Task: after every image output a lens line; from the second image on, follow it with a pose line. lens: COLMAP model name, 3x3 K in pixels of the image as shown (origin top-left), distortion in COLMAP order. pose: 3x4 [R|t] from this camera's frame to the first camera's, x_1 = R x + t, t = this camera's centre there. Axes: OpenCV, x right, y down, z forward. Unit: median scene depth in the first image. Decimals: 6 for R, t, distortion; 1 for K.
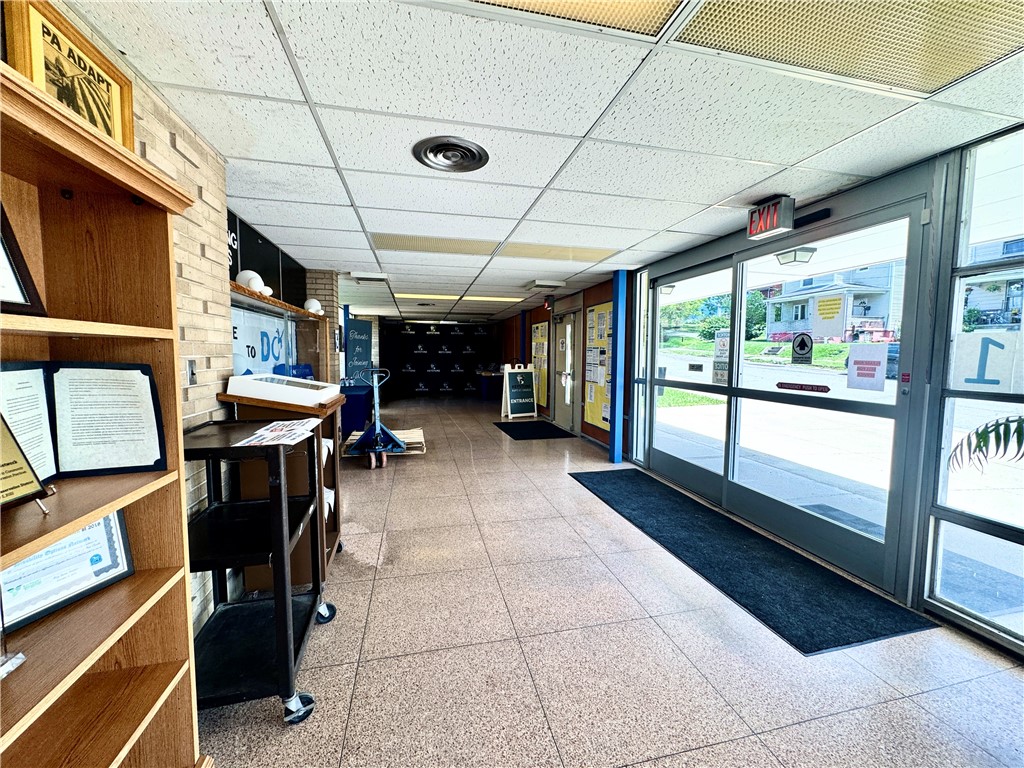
lens RADIAL K [[411.3, 0, 513.2], [0, 411.3, 383.0], [0, 0, 1]] dist [-0.002017, 0.000830]
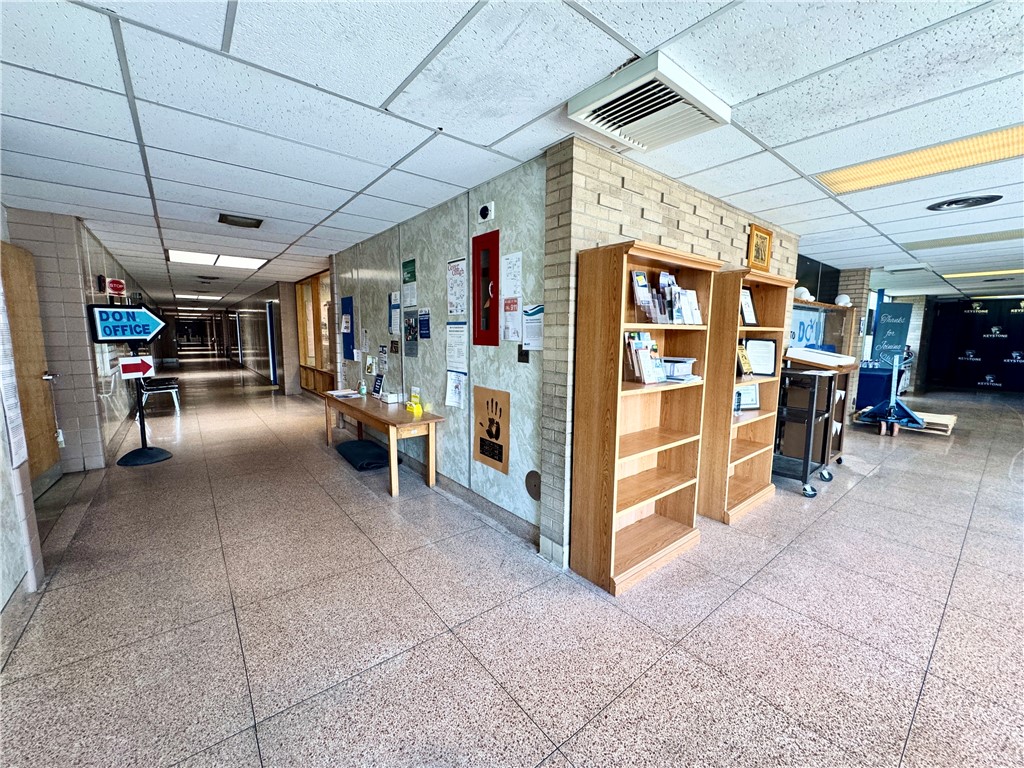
lens RADIAL K [[411.3, 0, 513.0], [0, 411.3, 382.9], [0, 0, 1]] dist [-0.002017, 0.000830]
pose [[0.438295, 0.107684, -0.892357, 0.226081], [-0.070729, 0.993851, 0.085192, 0.033720], [0.896044, 0.025776, 0.443216, -0.466872]]
